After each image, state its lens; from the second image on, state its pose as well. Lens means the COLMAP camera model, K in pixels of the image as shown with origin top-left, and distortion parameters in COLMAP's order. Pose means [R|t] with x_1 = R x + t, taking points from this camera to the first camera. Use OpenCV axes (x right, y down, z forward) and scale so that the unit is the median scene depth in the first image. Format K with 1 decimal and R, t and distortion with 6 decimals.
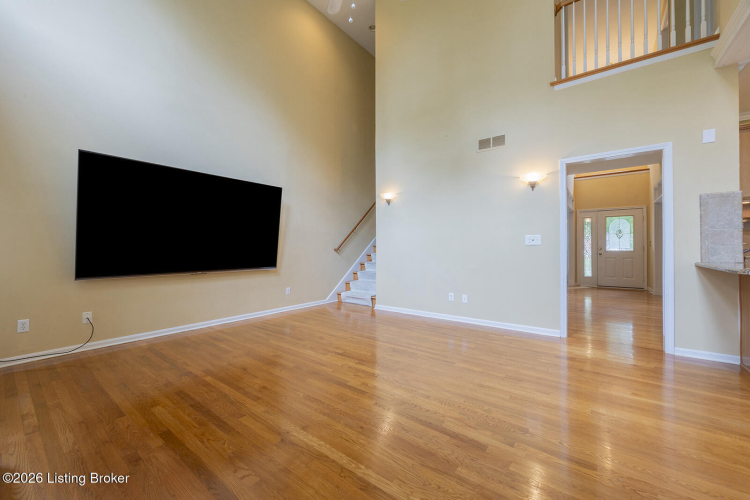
lens RADIAL K [[291.9, 0, 374.1], [0, 291.9, 248.1], [0, 0, 1]] dist [-0.001363, -0.000135]
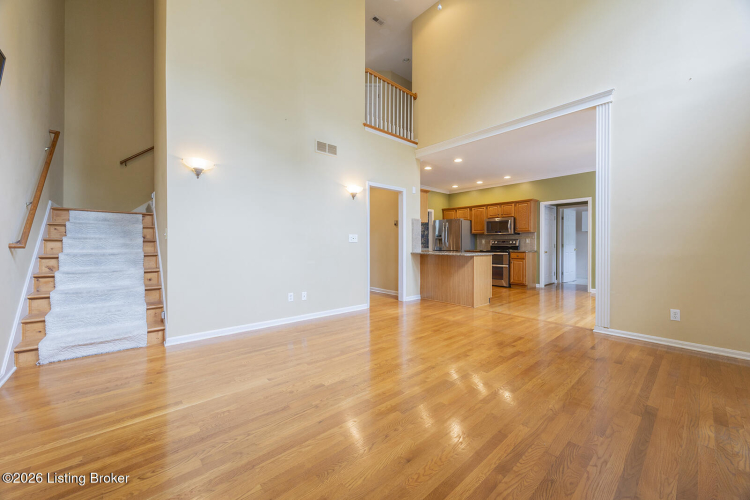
lens RADIAL K [[291.9, 0, 374.1], [0, 291.9, 248.1], [0, 0, 1]] dist [-0.001363, -0.000135]
pose [[0.189975, -0.006641, 0.981767, -0.850935], [-0.004014, 0.999964, 0.007541, 0.005394], [-0.981781, -0.005374, 0.189941, 0.817532]]
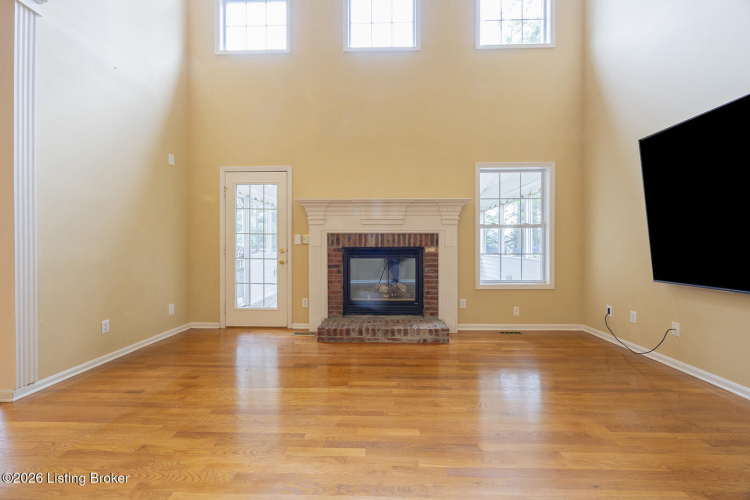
lens RADIAL K [[291.9, 0, 374.1], [0, 291.9, 248.1], [0, 0, 1]] dist [-0.001363, -0.000135]
pose [[-0.808956, 0.006367, -0.587835, 0.217441], [0.003217, 0.999974, 0.006404, -0.004044], [0.587860, 0.003290, -0.808956, 1.193806]]
